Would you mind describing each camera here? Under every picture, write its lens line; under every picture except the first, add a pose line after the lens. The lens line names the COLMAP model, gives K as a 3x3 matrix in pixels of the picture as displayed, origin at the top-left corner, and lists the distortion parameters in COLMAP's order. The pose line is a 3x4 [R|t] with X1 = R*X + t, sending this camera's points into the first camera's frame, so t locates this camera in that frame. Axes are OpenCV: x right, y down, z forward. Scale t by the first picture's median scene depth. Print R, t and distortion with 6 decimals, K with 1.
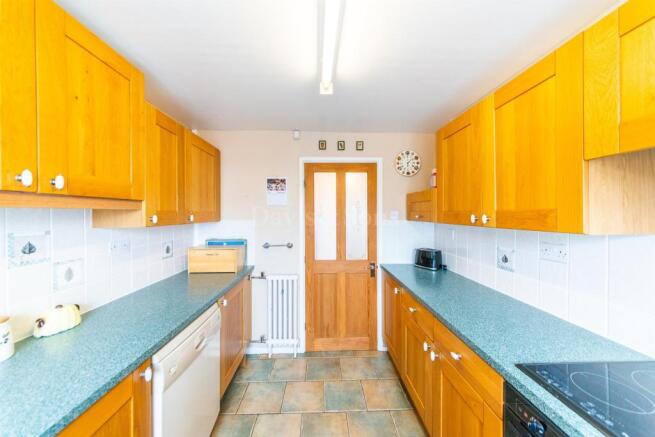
lens RADIAL K [[230.3, 0, 328.8], [0, 230.3, 214.4], [0, 0, 1]] dist [-0.001560, -0.000965]
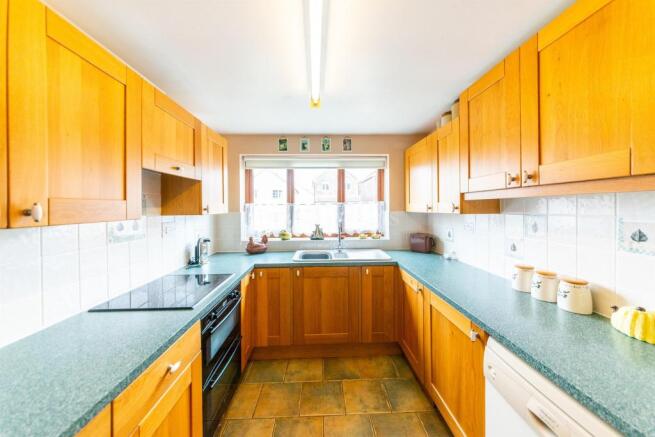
lens RADIAL K [[230.3, 0, 326.8], [0, 230.3, 212.8], [0, 0, 1]] dist [-0.001560, -0.000965]
pose [[-0.999947, 0.010268, 0.000692, -0.034960], [0.010275, 0.999901, 0.009643, 0.032261], [-0.000593, 0.009650, -0.999953, 1.953375]]
